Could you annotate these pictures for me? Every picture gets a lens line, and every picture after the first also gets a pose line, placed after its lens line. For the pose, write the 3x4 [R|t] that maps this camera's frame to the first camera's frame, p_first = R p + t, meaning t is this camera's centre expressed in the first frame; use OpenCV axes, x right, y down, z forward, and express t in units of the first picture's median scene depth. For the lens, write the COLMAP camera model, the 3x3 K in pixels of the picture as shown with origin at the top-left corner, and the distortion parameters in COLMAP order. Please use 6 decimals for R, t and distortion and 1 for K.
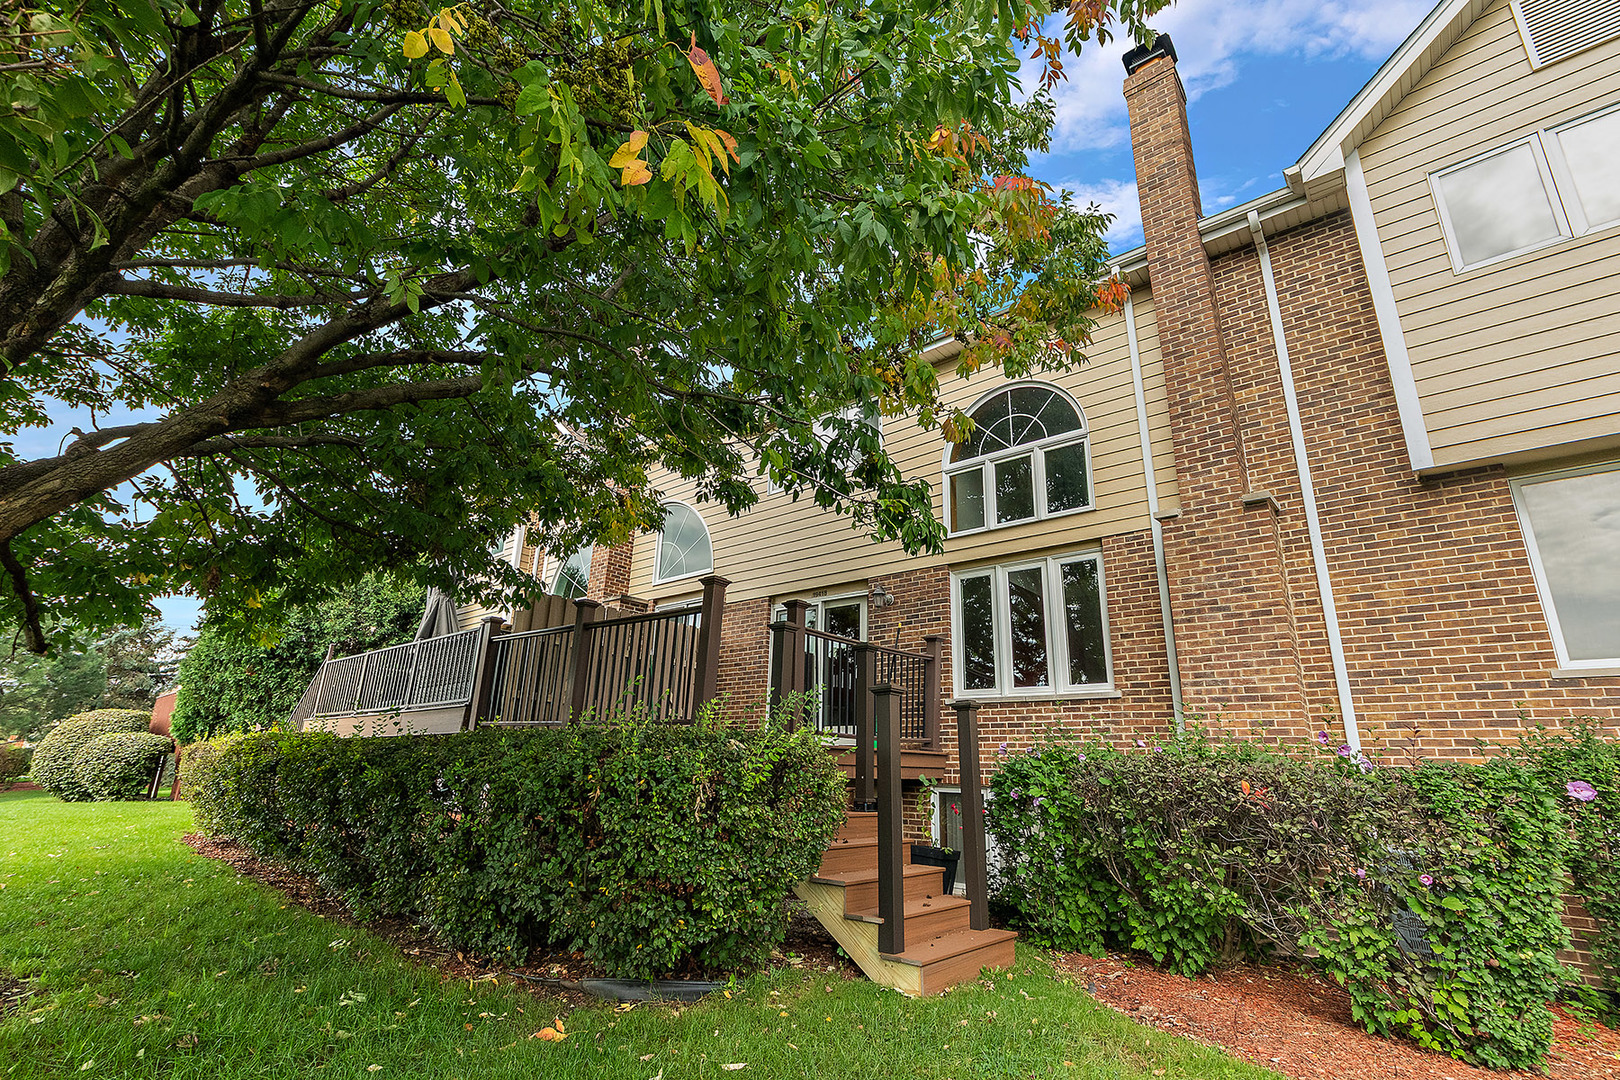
lens RADIAL K [[728.2, 0, 807.3], [0, 728.2, 546.4], [0, 0, 1]] dist [-0.002443, 0.000053]
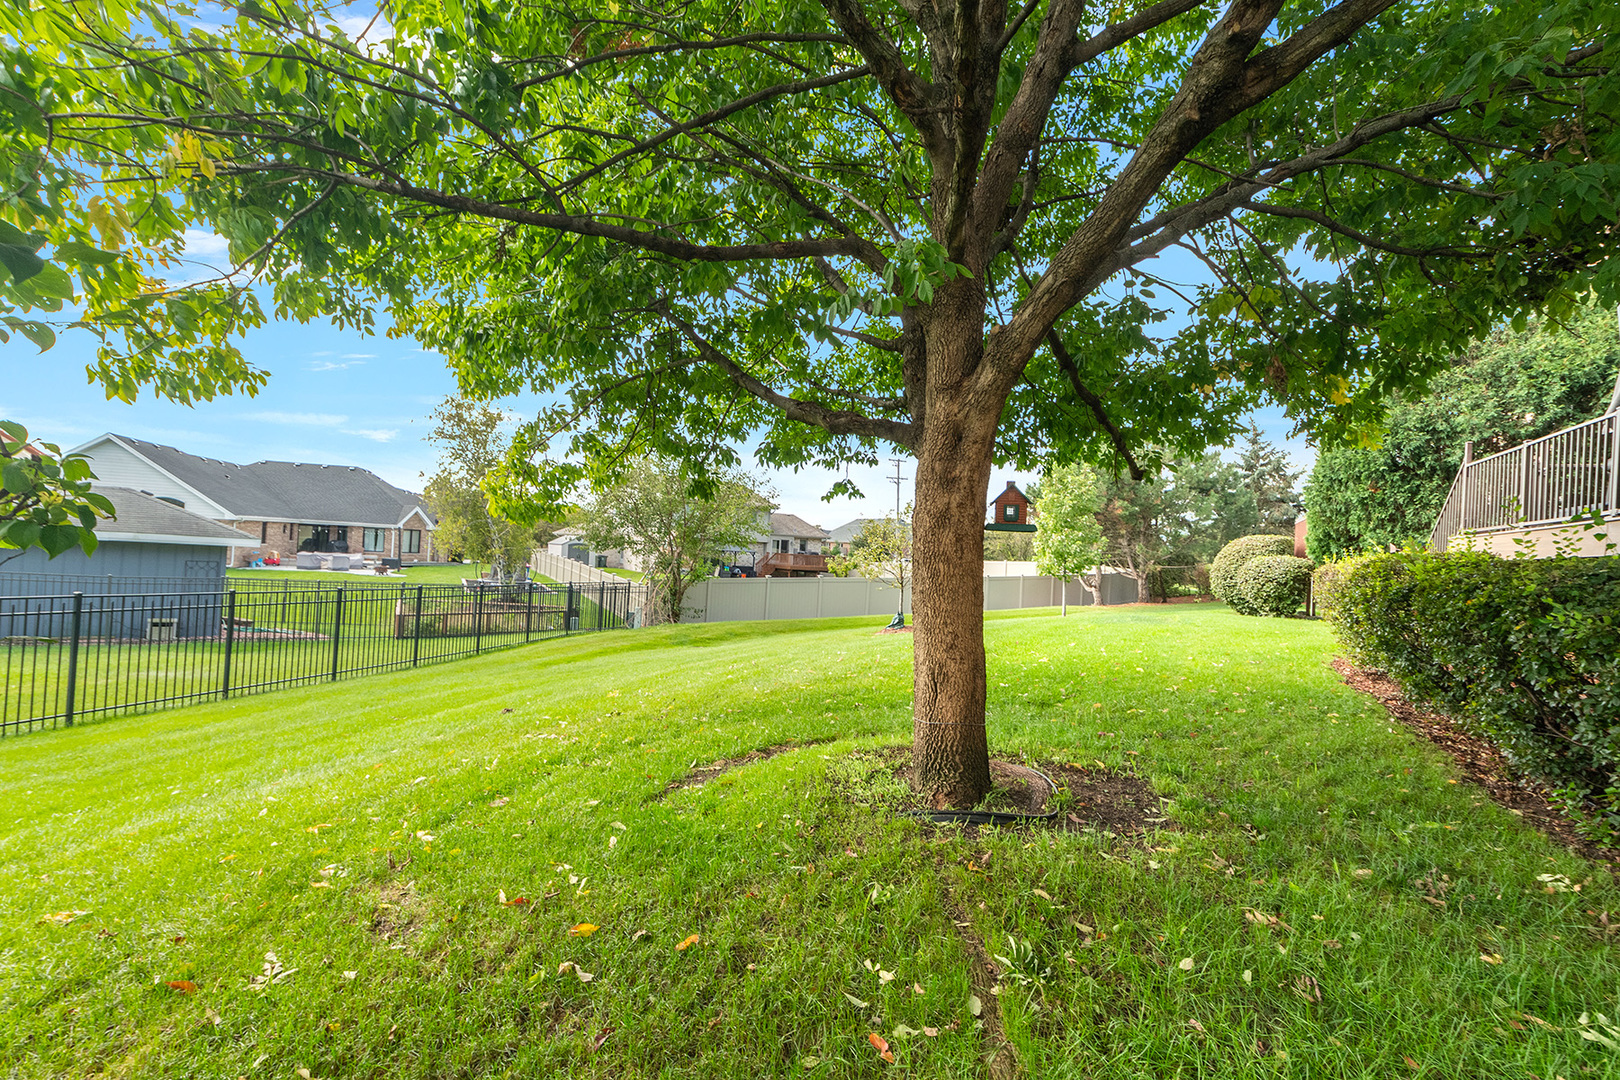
lens RADIAL K [[728.2, 0, 807.3], [0, 728.2, 546.4], [0, 0, 1]] dist [-0.002443, 0.000053]
pose [[0.240918, -0.021081, -0.970317, -0.110673], [0.249137, 0.967607, 0.040835, 0.050721], [0.938024, -0.251580, 0.238366, 0.187926]]
